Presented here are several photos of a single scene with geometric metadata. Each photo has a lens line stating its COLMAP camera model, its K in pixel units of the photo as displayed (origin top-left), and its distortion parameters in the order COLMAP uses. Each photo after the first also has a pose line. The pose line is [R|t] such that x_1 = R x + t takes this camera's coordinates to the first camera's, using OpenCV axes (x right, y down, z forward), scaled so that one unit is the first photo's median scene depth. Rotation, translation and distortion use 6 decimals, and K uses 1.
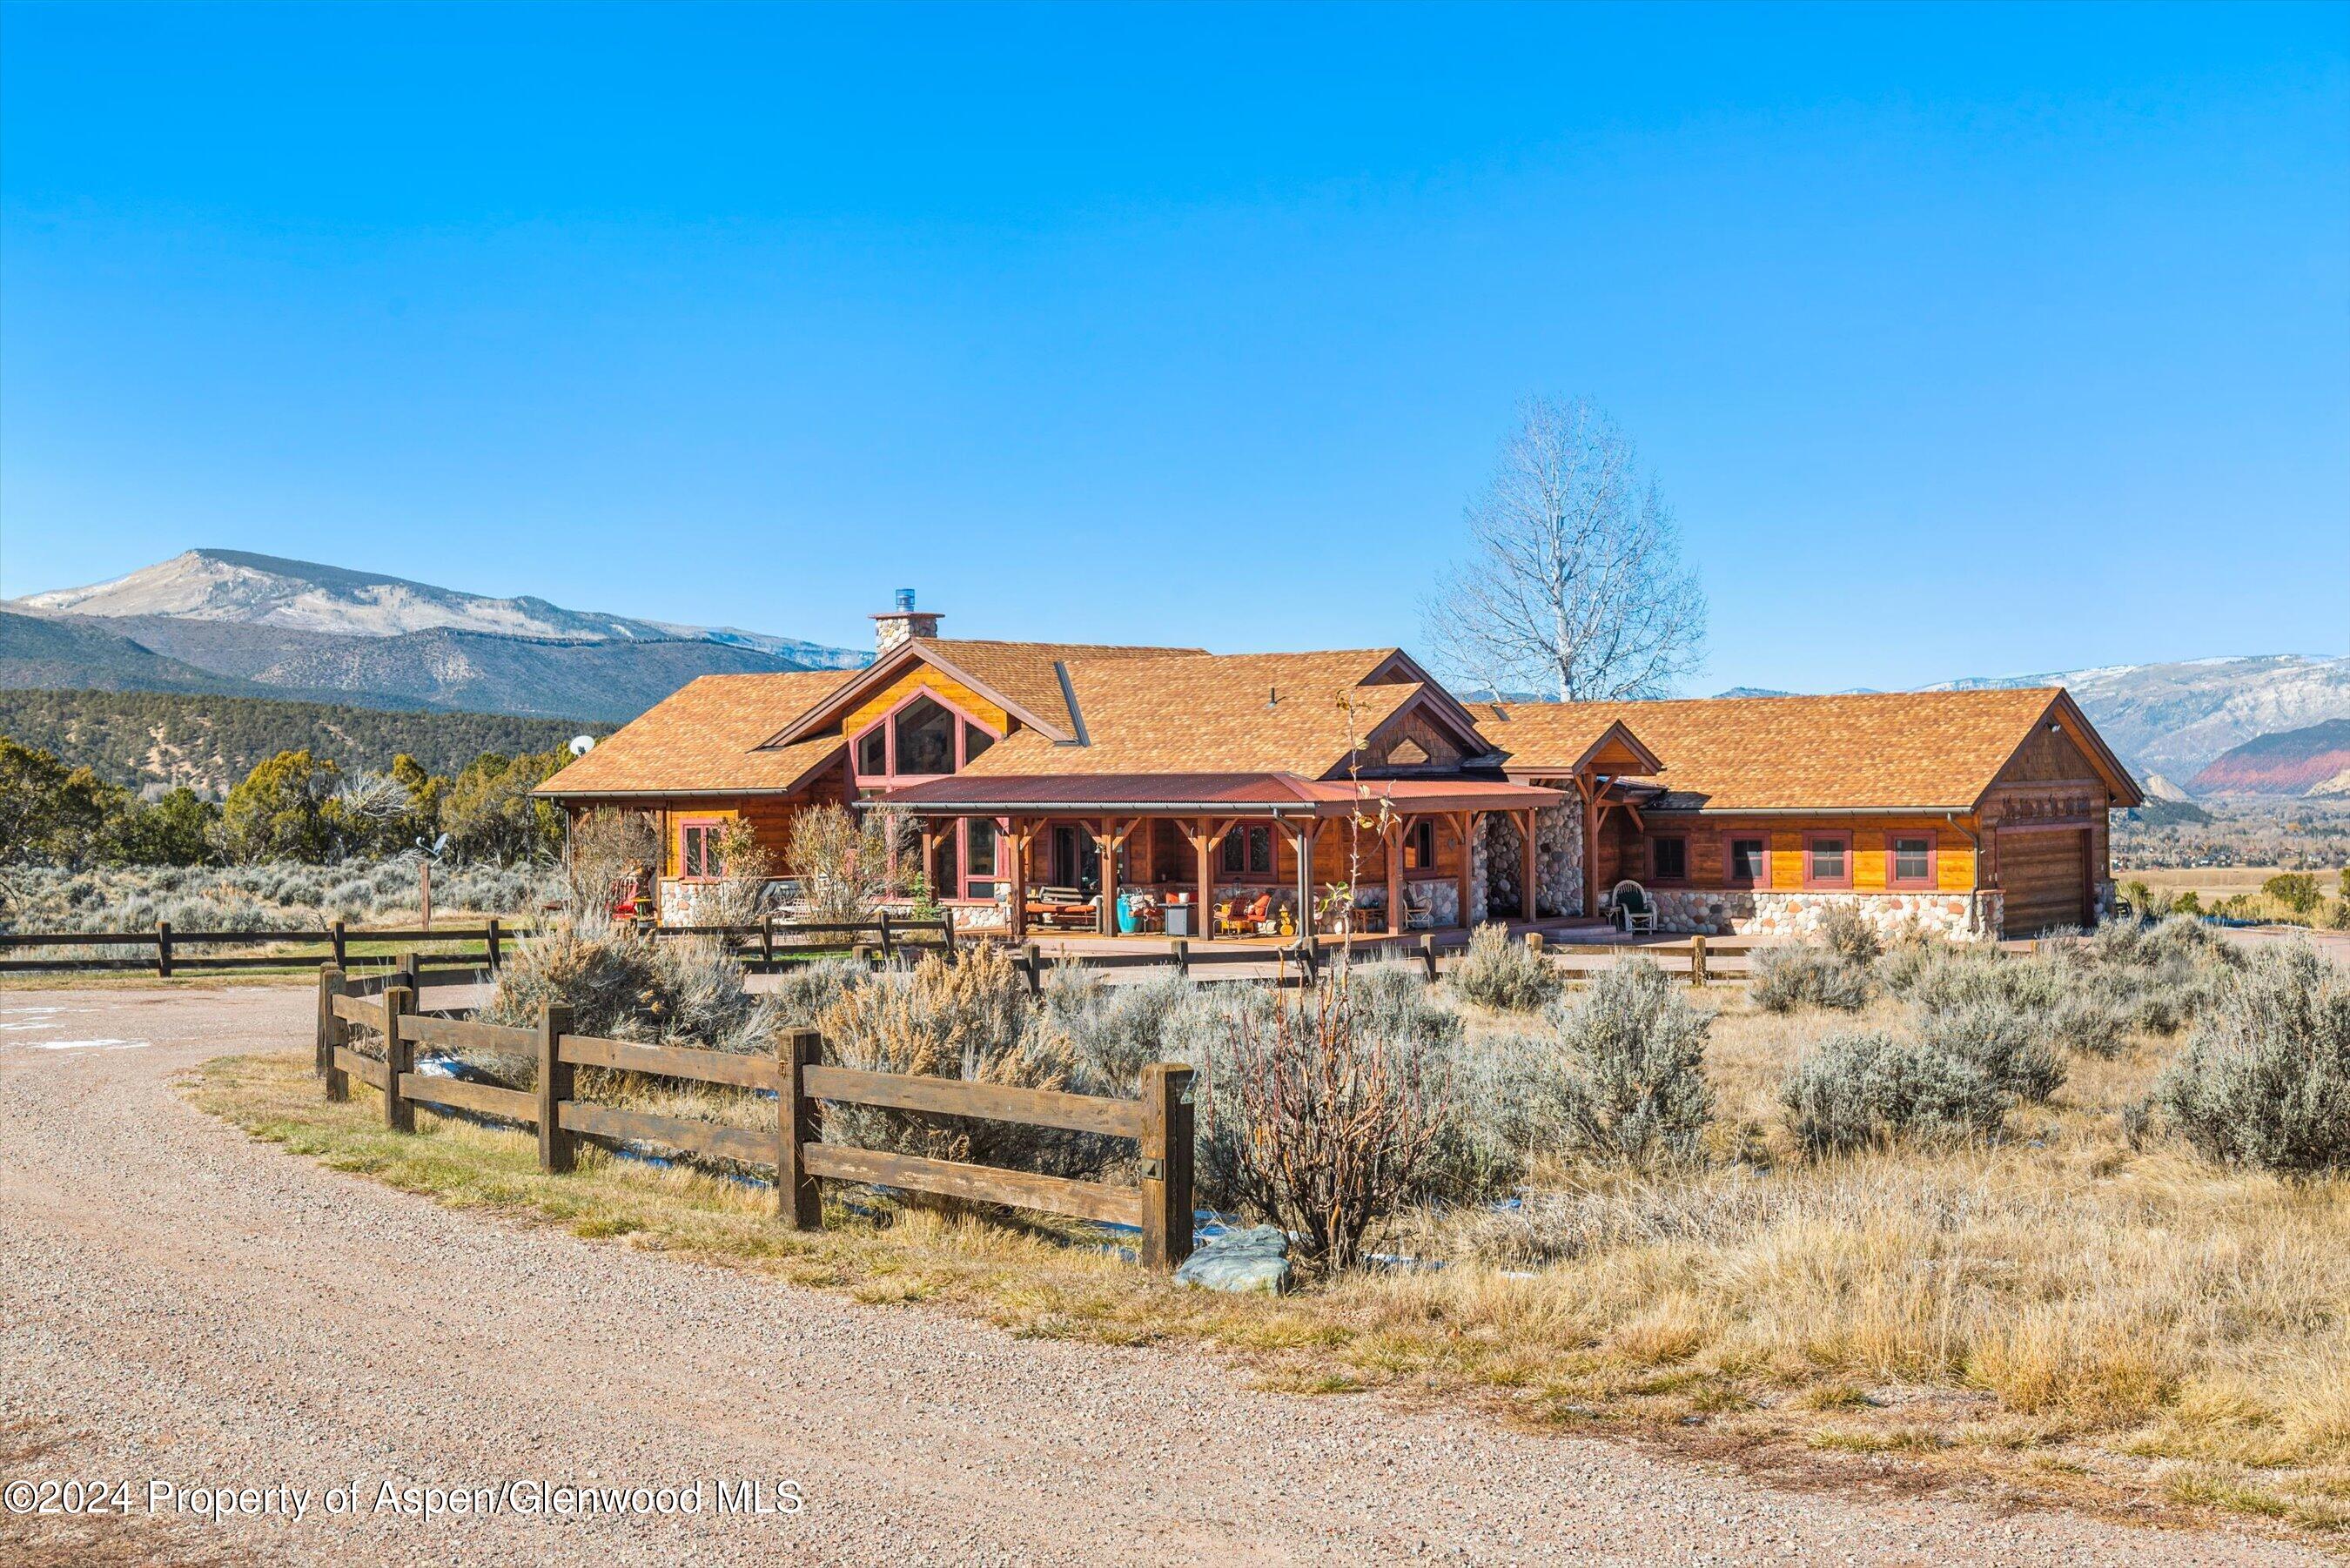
lens RADIAL K [[3252.1, 0, 1170.3], [0, 3252.1, 827.6], [0, 0, 1]] dist [0.018580, -0.078672]
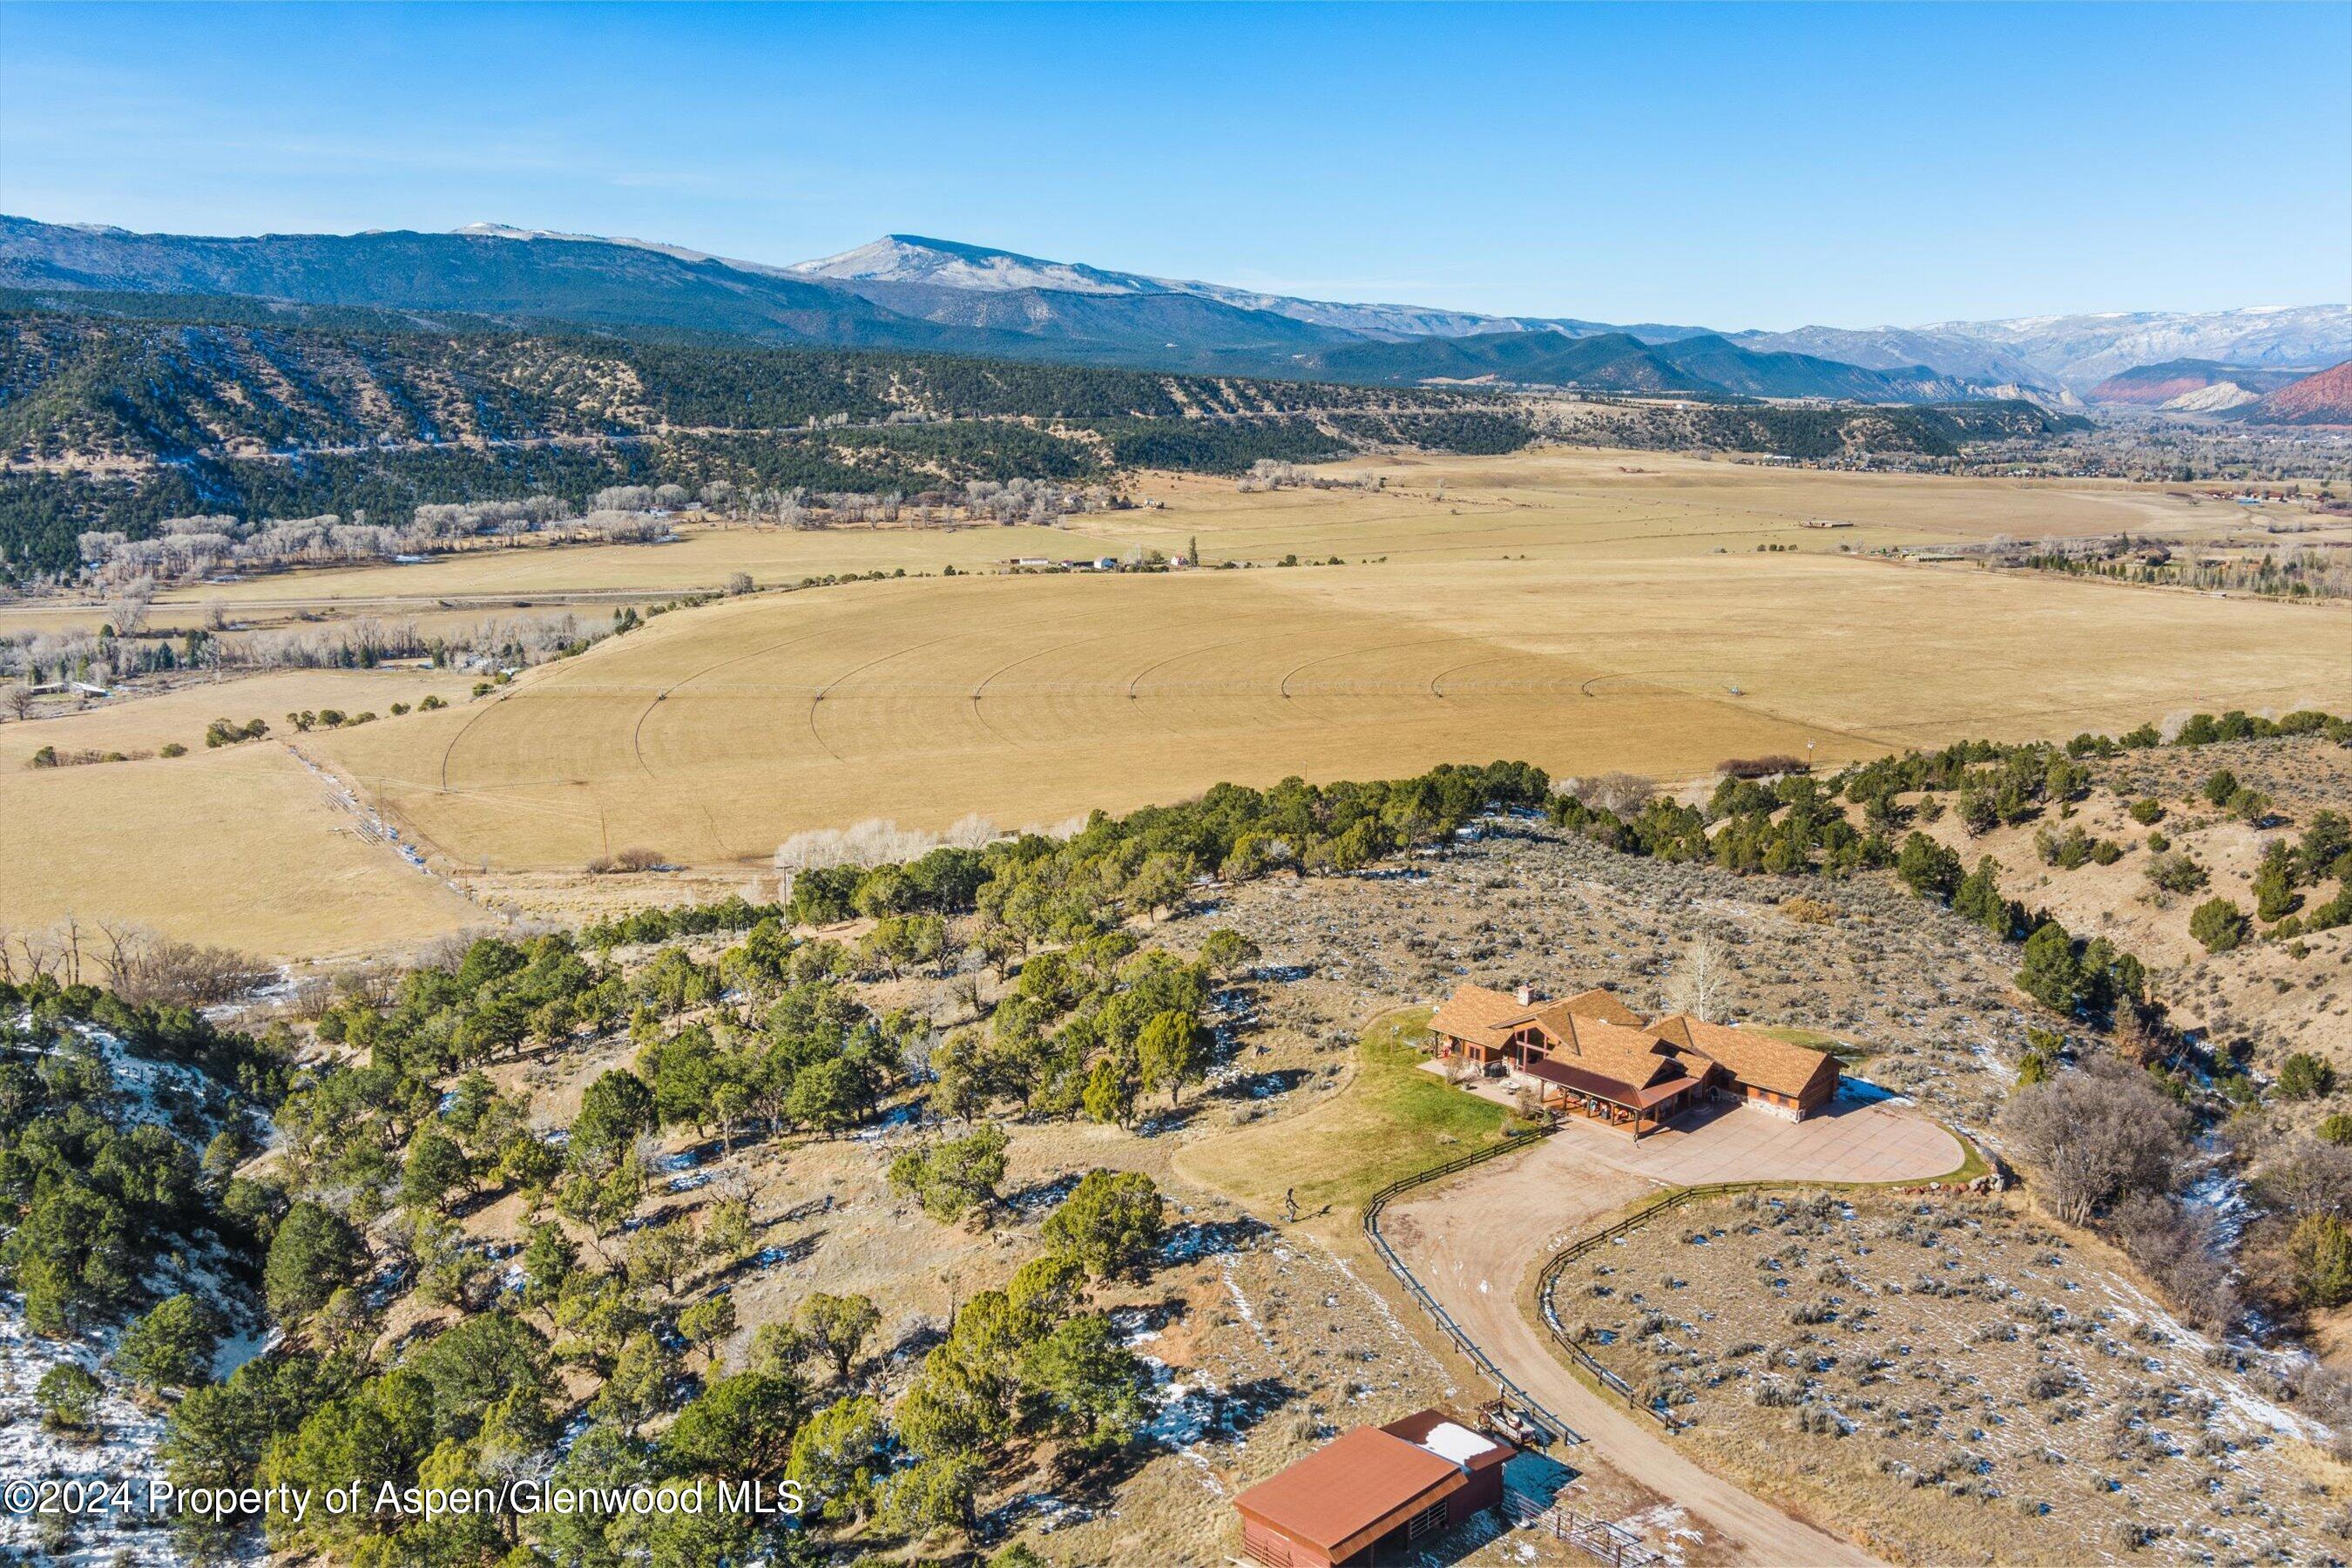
lens RADIAL K [[1912.2, 0, 1171.4], [0, 1912.2, 823.5], [0, 0, 1]] dist [-0.076678, 0.009486]
pose [[0.989652, 0.046488, -0.135747, -0.214176], [-0.015158, 0.974639, 0.223270, -0.797727], [0.142684, -0.218902, 0.965258, -1.254663]]
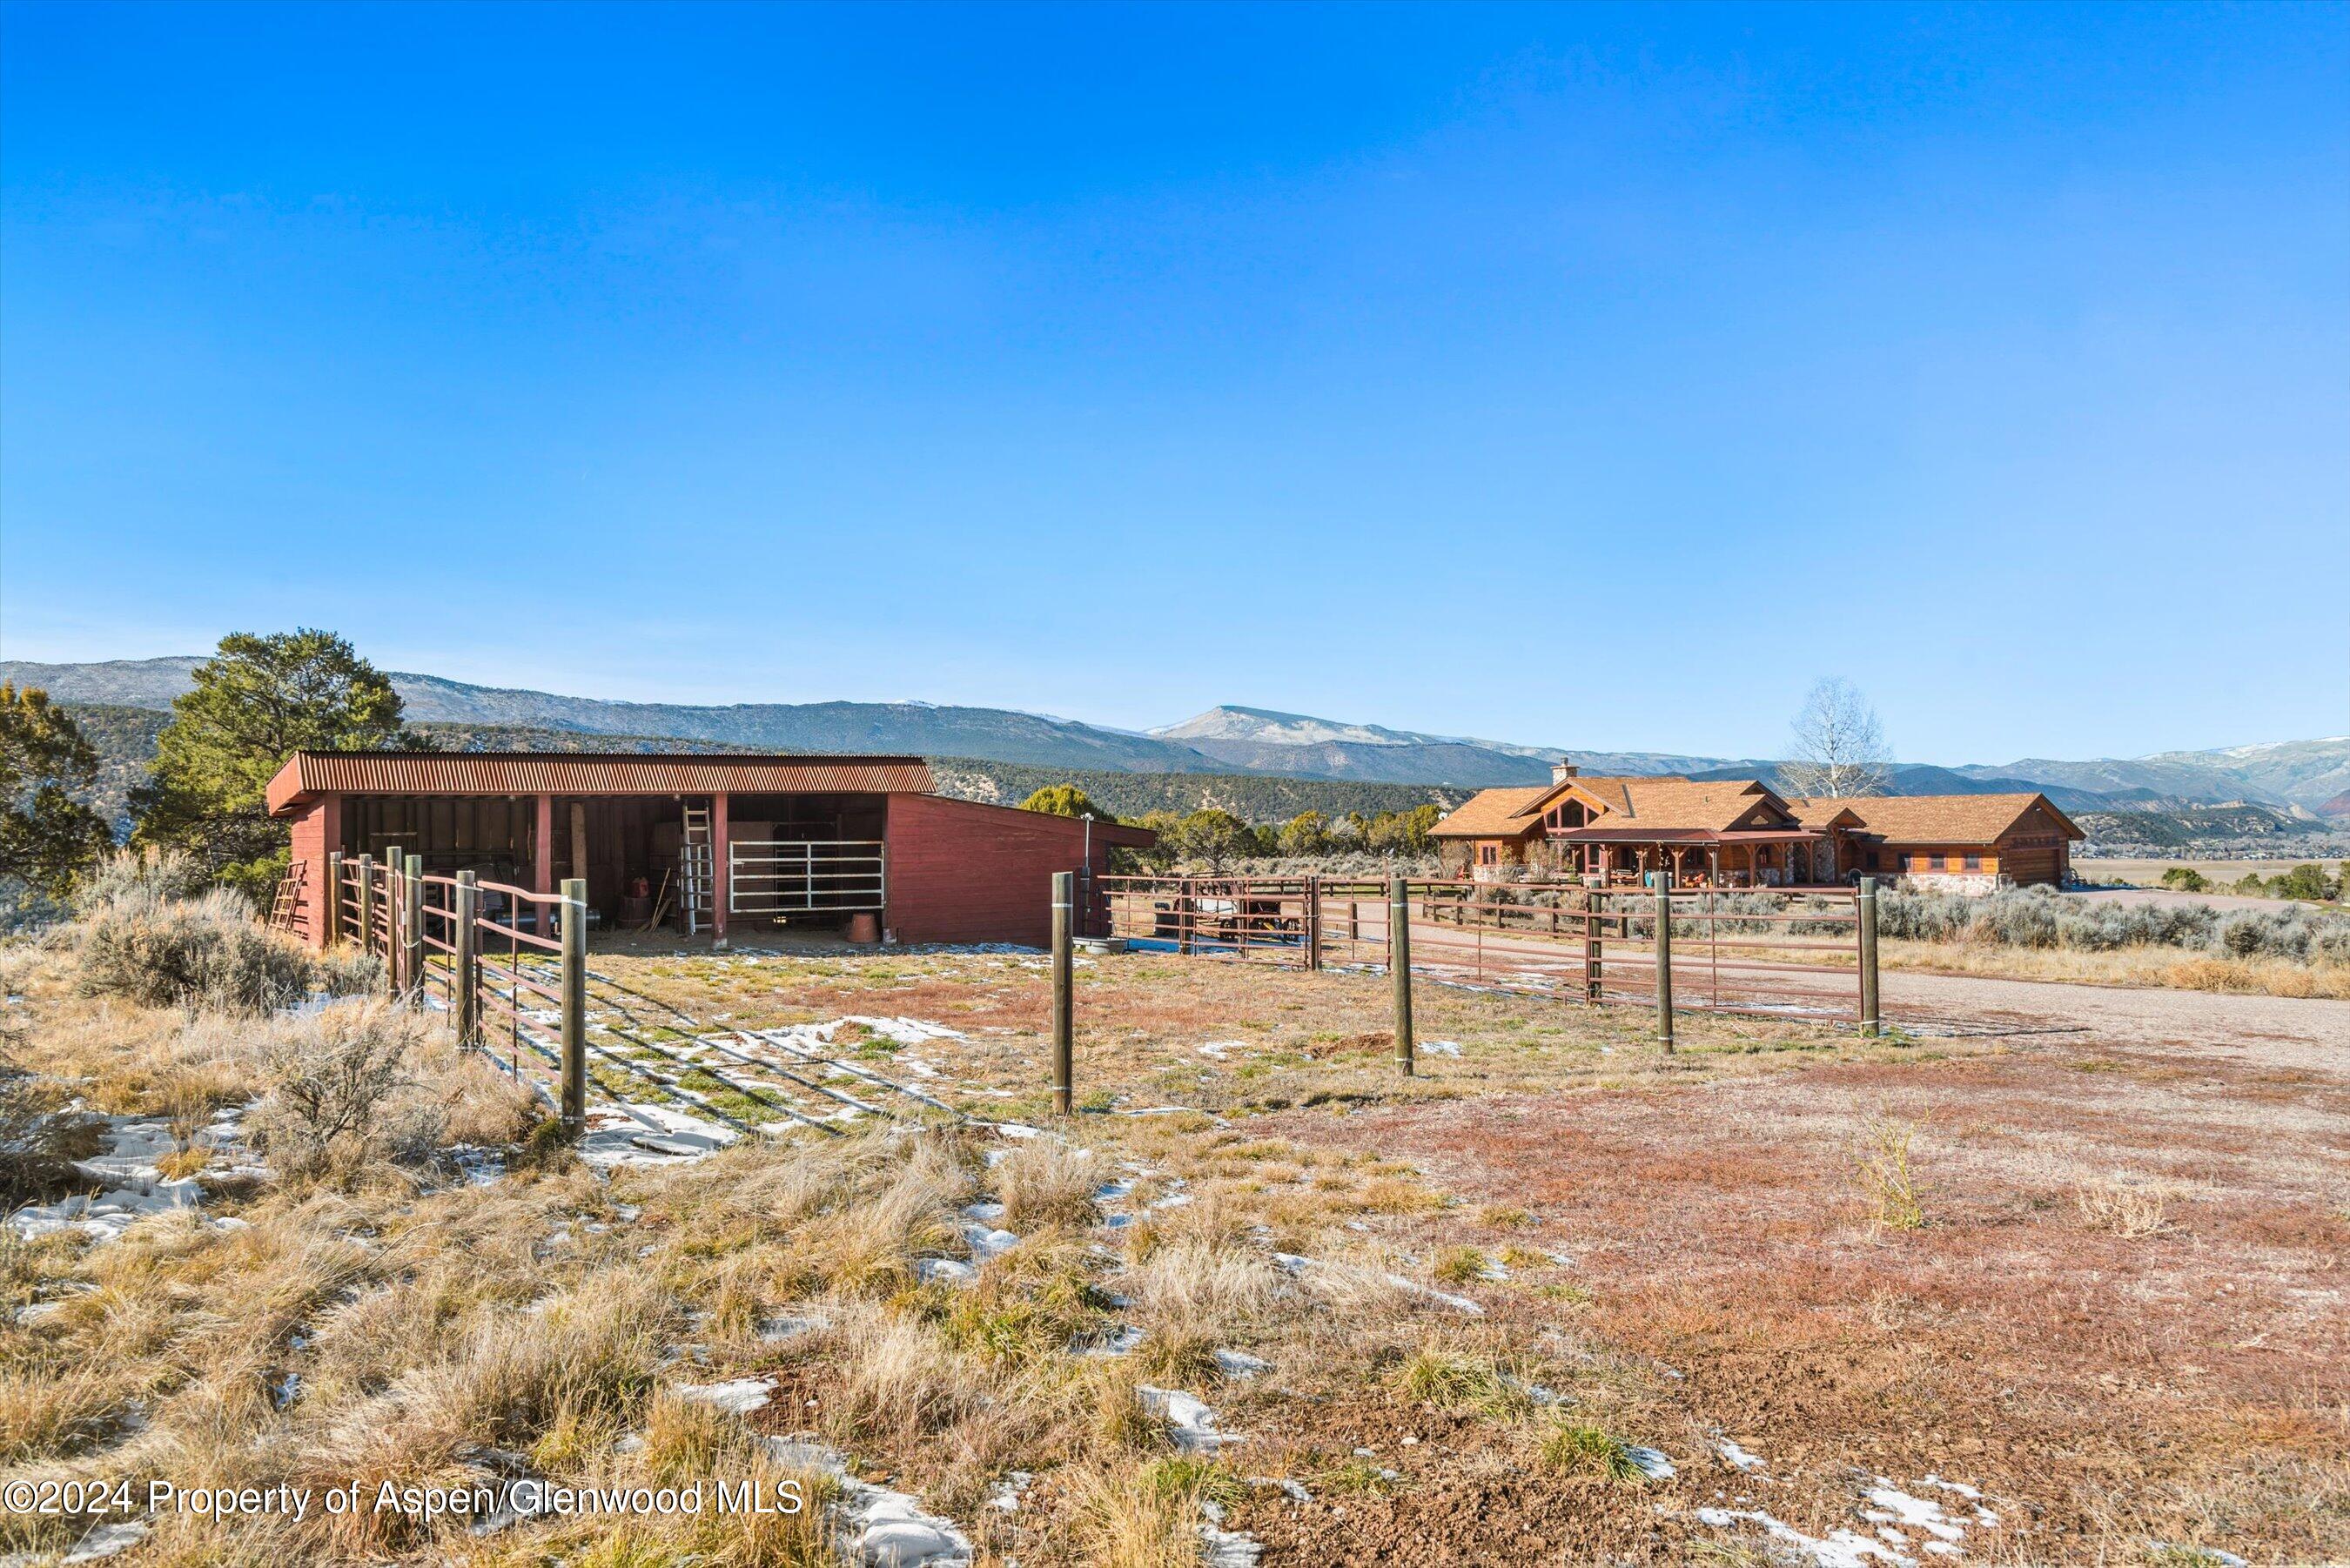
lens RADIAL K [[1580.7, 0, 1169.0], [0, 1580.7, 813.3], [0, 0, 1]] dist [0.032769, -0.030670]
pose [[0.948457, -0.004218, -0.316879, 0.024268], [-0.000111, 0.999907, -0.013641, -0.010256], [0.316907, 0.012973, 0.948368, -0.362930]]
